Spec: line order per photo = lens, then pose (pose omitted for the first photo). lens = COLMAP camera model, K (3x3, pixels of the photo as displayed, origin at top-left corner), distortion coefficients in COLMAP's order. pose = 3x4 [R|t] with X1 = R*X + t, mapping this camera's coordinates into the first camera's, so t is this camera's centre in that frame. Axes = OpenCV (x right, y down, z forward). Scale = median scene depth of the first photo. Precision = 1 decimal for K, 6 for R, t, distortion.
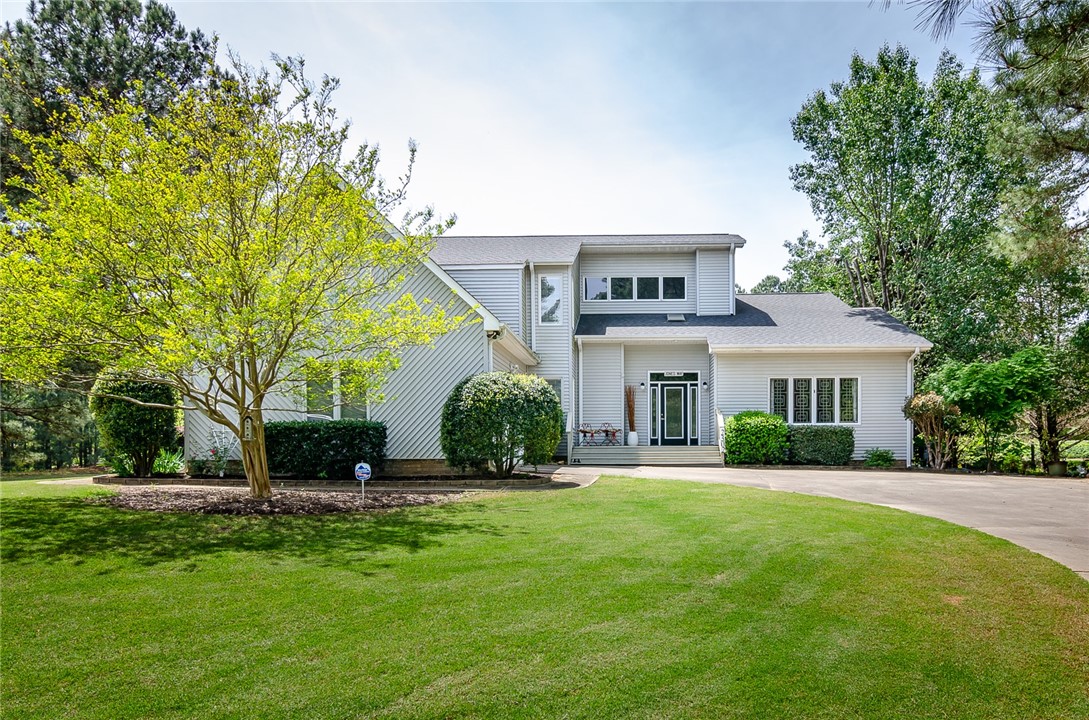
lens RADIAL K [[750.6, 0, 544.6], [0, 750.6, 403.1], [0, 0, 1]] dist [-0.006945, -0.001715]
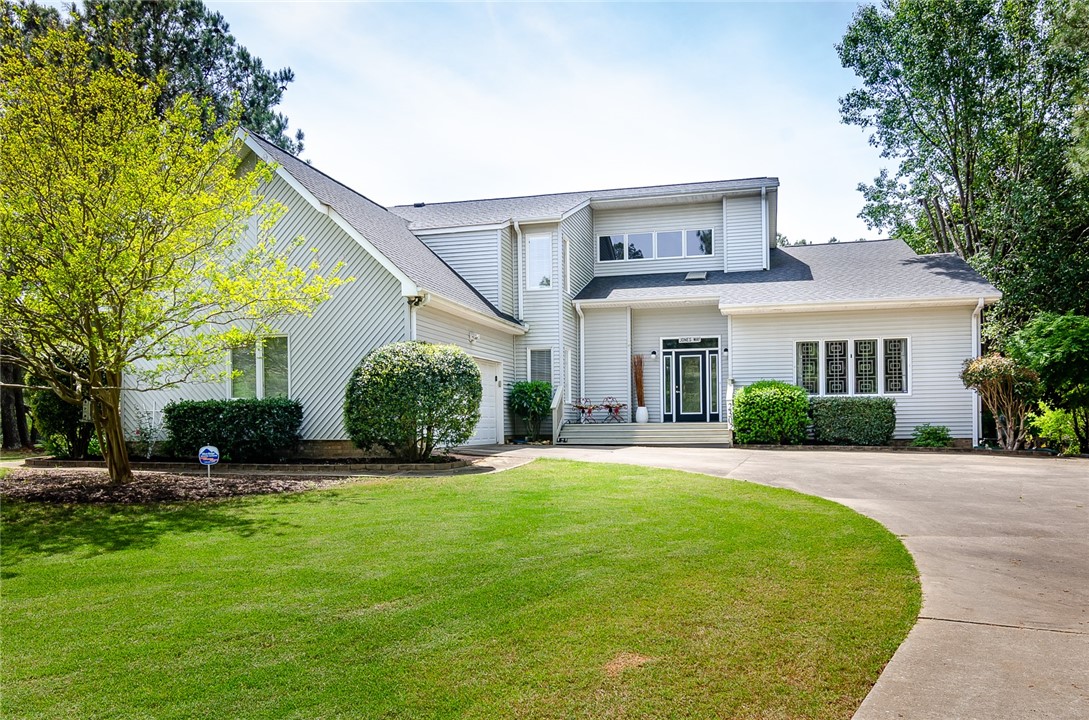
lens RADIAL K [[765.1, 0, 544.5], [0, 765.1, 360.0], [0, 0, 1]] dist [-0.002223, 0.001054]
pose [[0.979995, -0.022462, -0.197749, 0.194014], [0.017910, 0.999533, -0.024775, 0.003659], [0.198213, 0.020737, 0.979940, 0.101113]]
